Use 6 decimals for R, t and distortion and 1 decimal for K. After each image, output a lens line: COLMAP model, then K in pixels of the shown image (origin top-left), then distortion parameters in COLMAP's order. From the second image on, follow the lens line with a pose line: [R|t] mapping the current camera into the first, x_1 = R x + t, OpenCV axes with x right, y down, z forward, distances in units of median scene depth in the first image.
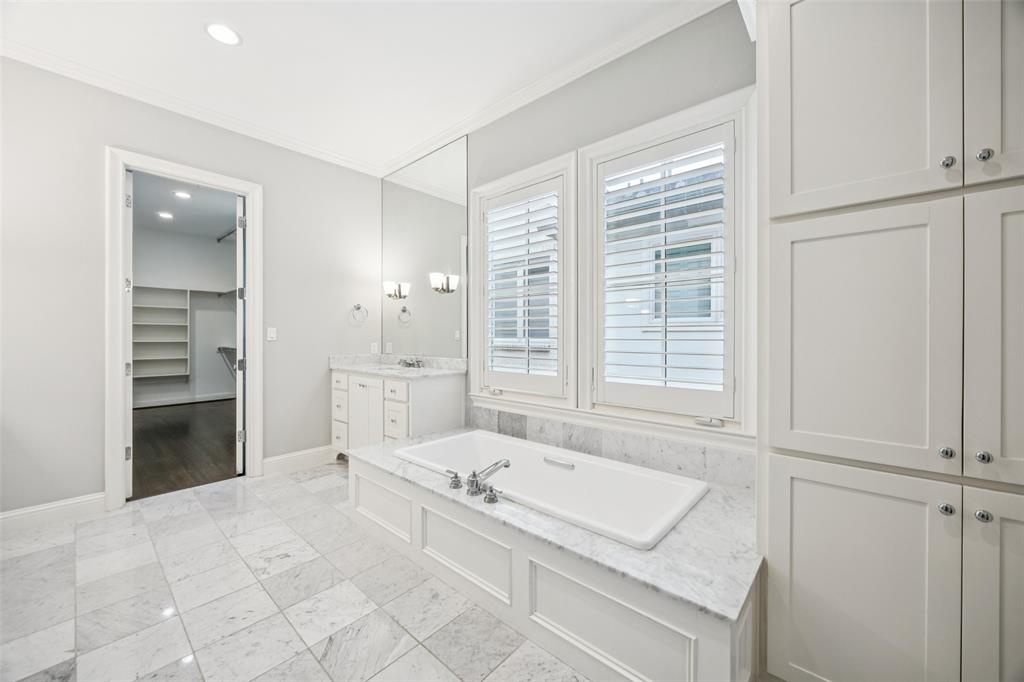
lens RADIAL K [[399.0, 0, 513.0], [0, 399.0, 336.4], [0, 0, 1]] dist [-0.001910, -0.000398]
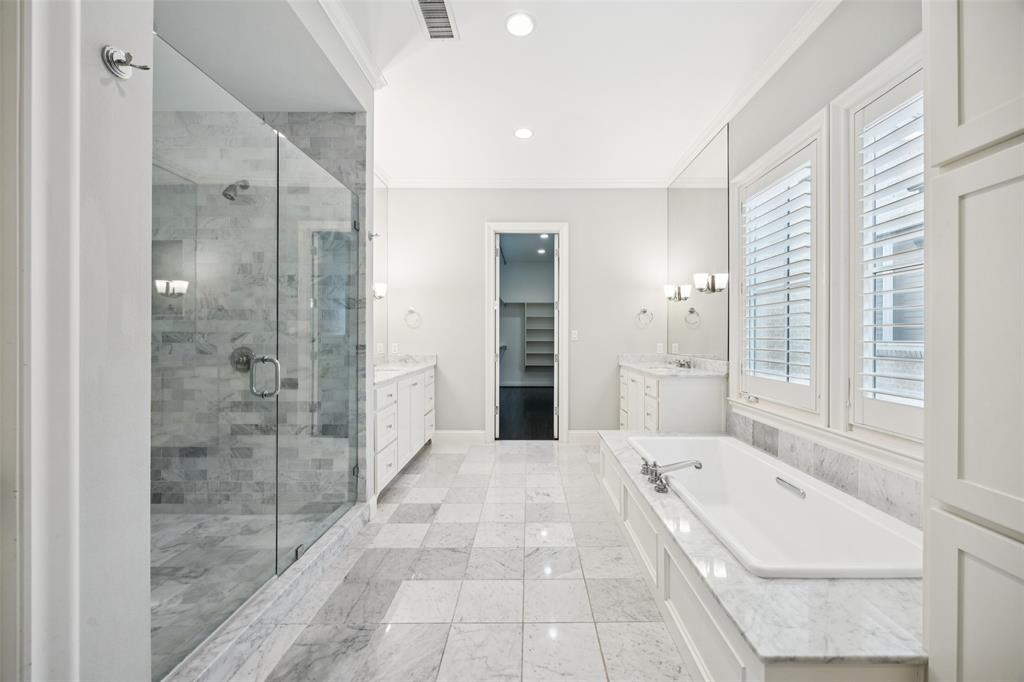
lens RADIAL K [[399.0, 0, 509.8], [0, 399.0, 337.4], [0, 0, 1]] dist [-0.001910, -0.000398]
pose [[0.648819, 0.002649, -0.760938, 0.293561], [-0.002549, 0.999996, 0.001308, -0.000125], [0.760939, 0.001091, 0.648823, -0.002464]]
